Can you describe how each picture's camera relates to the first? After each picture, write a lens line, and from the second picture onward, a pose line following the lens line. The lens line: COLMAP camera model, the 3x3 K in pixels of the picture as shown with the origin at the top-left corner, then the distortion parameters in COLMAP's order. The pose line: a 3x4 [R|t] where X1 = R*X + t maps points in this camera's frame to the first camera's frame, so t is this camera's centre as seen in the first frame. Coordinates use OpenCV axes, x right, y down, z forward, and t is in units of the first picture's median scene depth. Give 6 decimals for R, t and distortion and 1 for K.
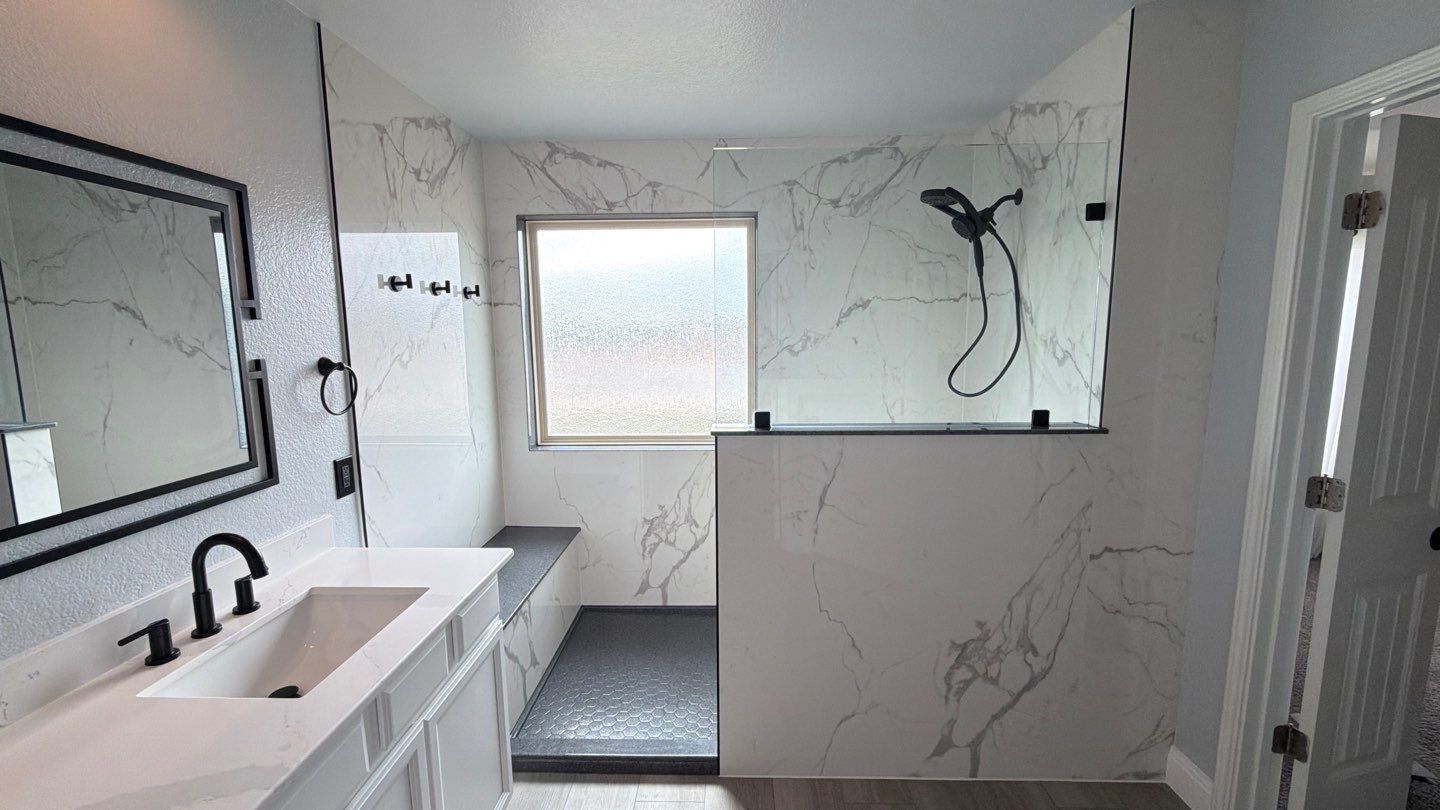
lens RADIAL K [[573.5, 0, 720.0], [0, 573.5, 405.0], [0, 0, 1]] dist [0.001096, 0.000069]
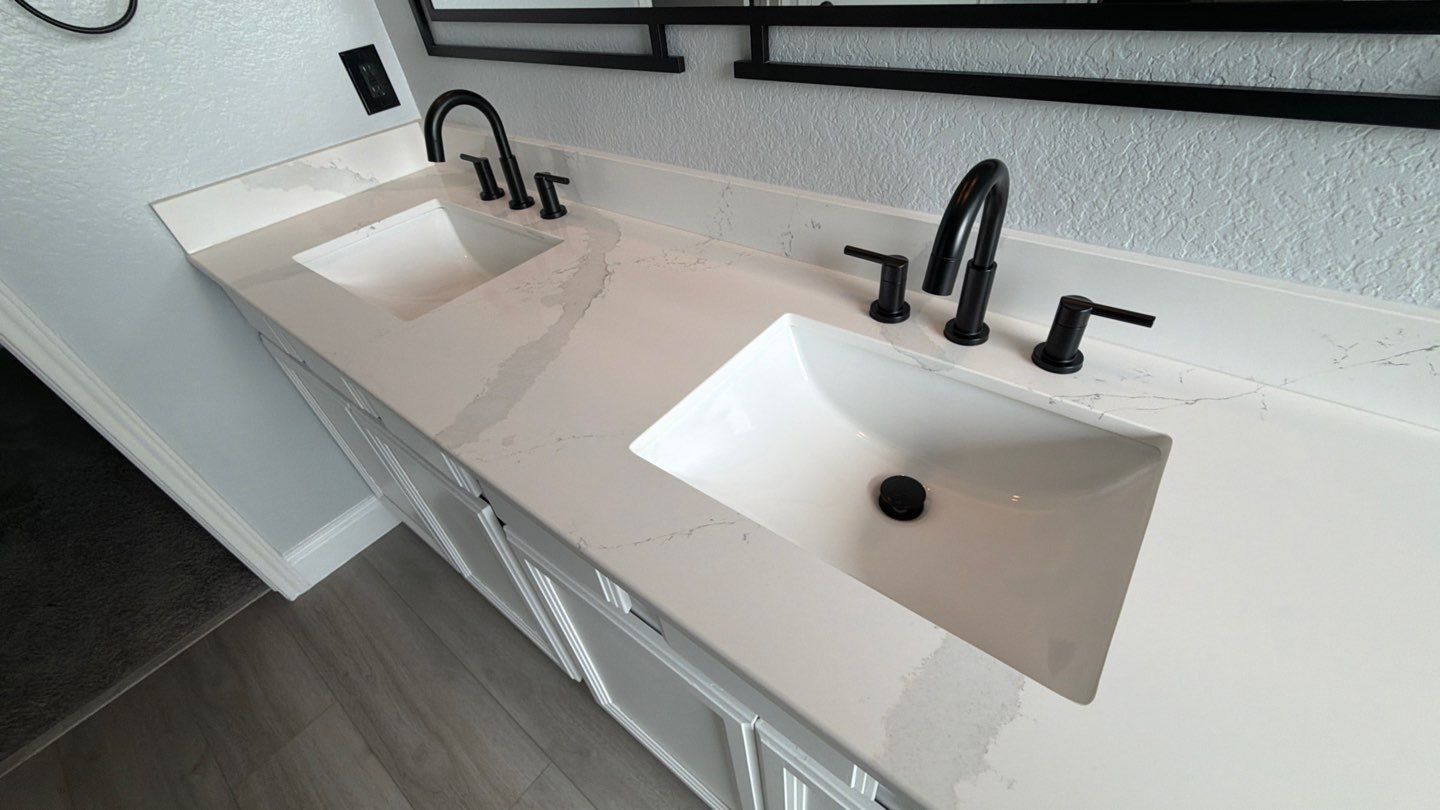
lens RADIAL K [[573.5, 0, 720.0], [0, 573.5, 405.0], [0, 0, 1]] dist [0.001096, 0.000069]
pose [[-0.597878, 0.576441, -0.557009, -0.446532], [-0.006639, 0.691297, 0.722540, 0.044195], [0.801560, 0.435689, -0.409484, 1.208973]]
